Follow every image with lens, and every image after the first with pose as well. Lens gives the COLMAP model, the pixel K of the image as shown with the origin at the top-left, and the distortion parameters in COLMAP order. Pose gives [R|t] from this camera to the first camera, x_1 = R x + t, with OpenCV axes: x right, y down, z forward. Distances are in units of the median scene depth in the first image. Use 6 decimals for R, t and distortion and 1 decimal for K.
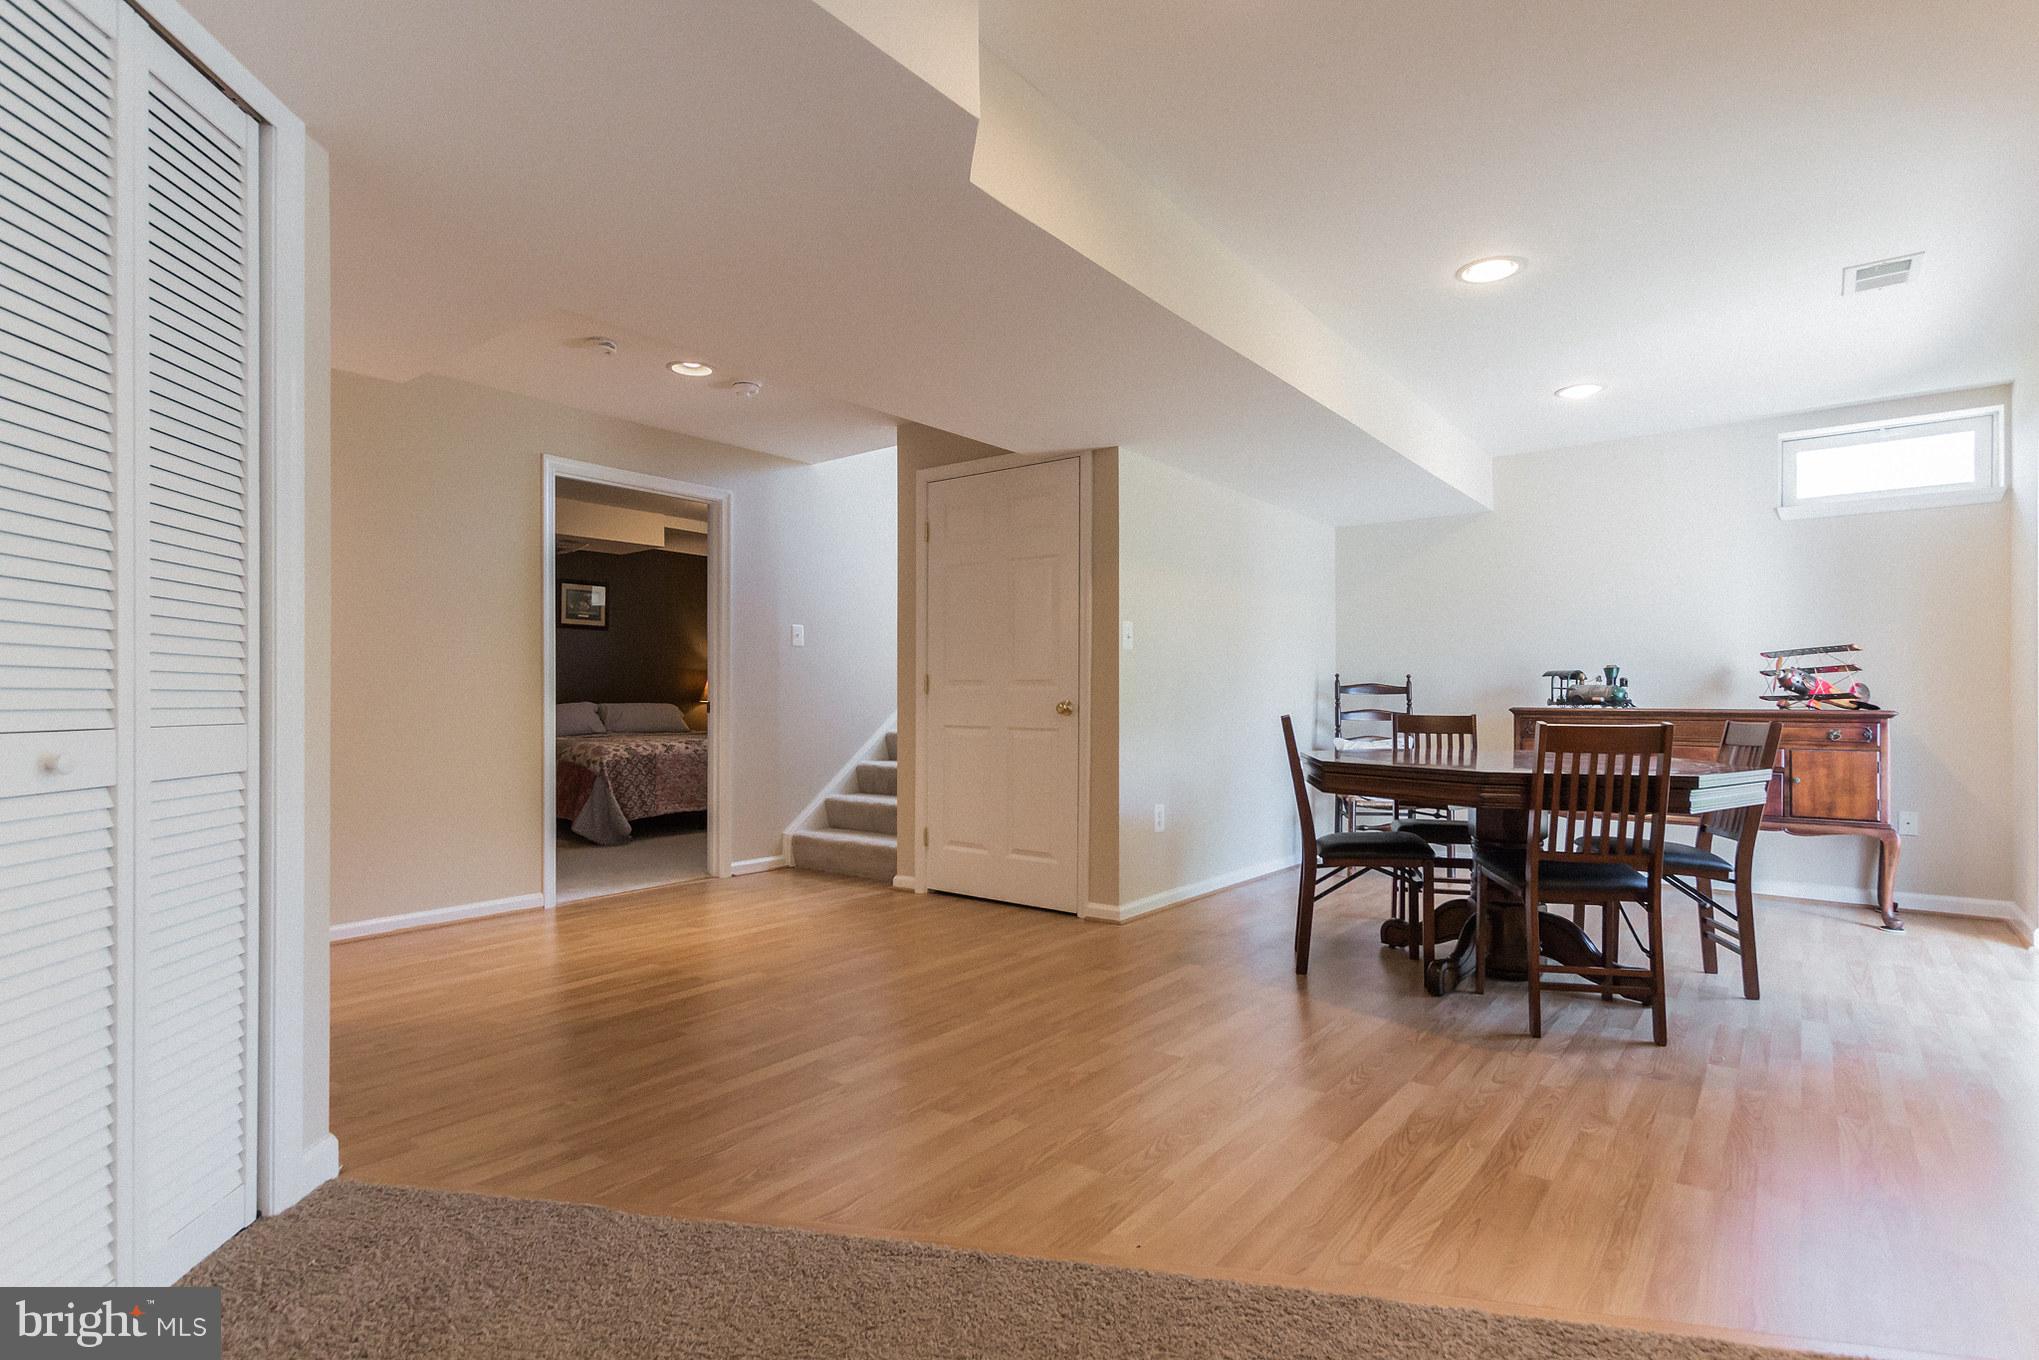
lens RADIAL K [[994.3, 0, 1022.8], [0, 994.3, 696.5], [0, 0, 1]] dist [-0.001654, -0.000060]
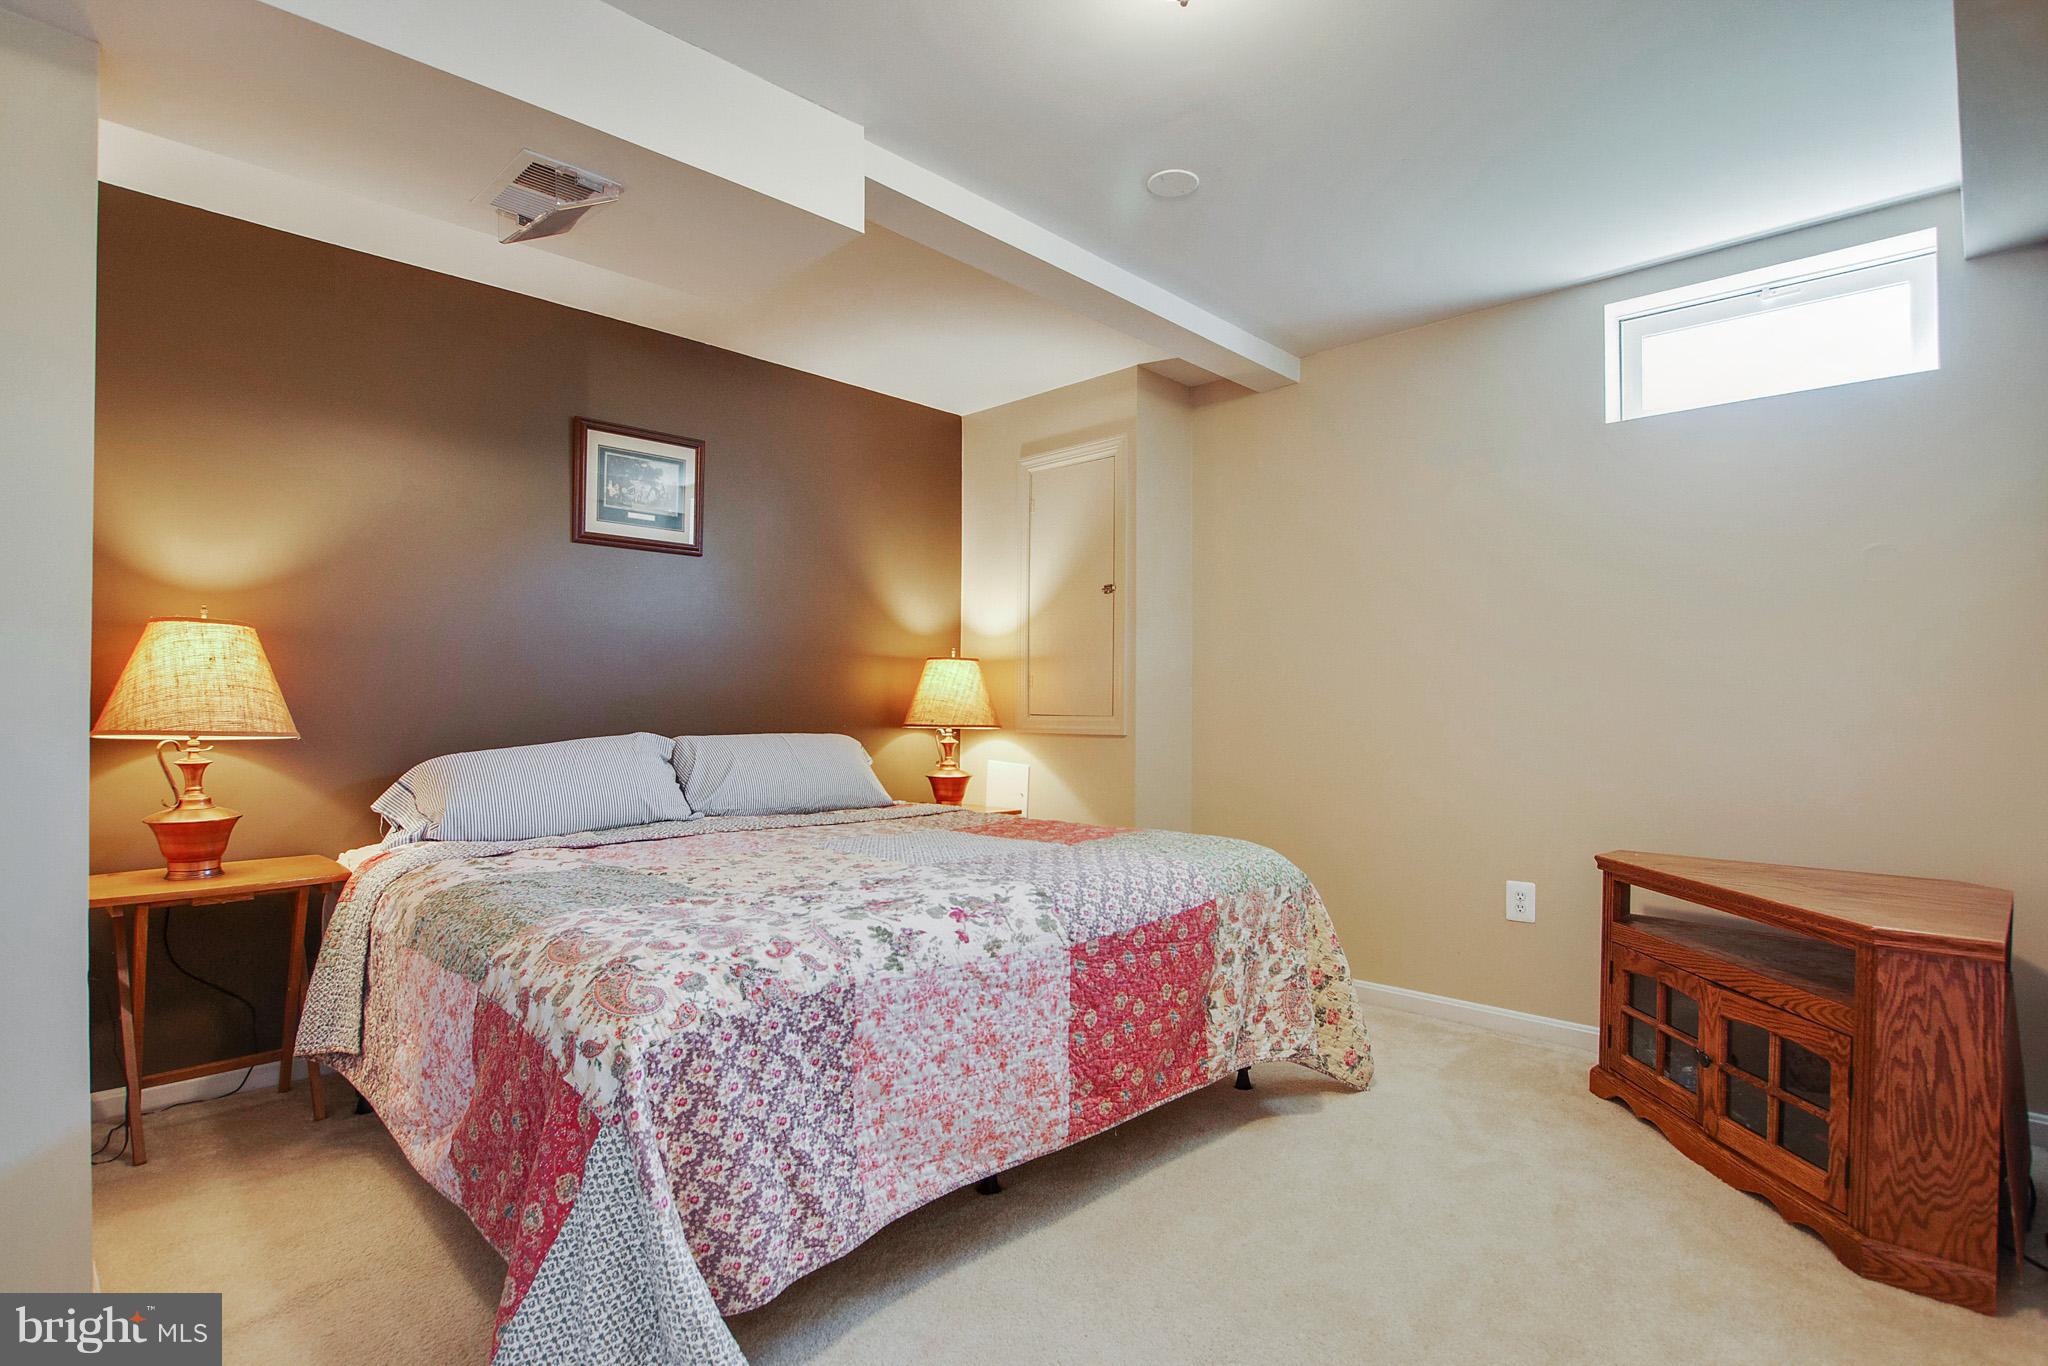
lens RADIAL K [[998.7, 0, 1027.3], [0, 998.7, 699.6], [0, 0, 1]] dist [-0.001654, -0.000060]
pose [[0.994433, 0.011485, -0.104747, -0.111613], [-0.011786, 0.999928, -0.002247, -0.003978], [0.104713, 0.003469, 0.994496, 0.281343]]
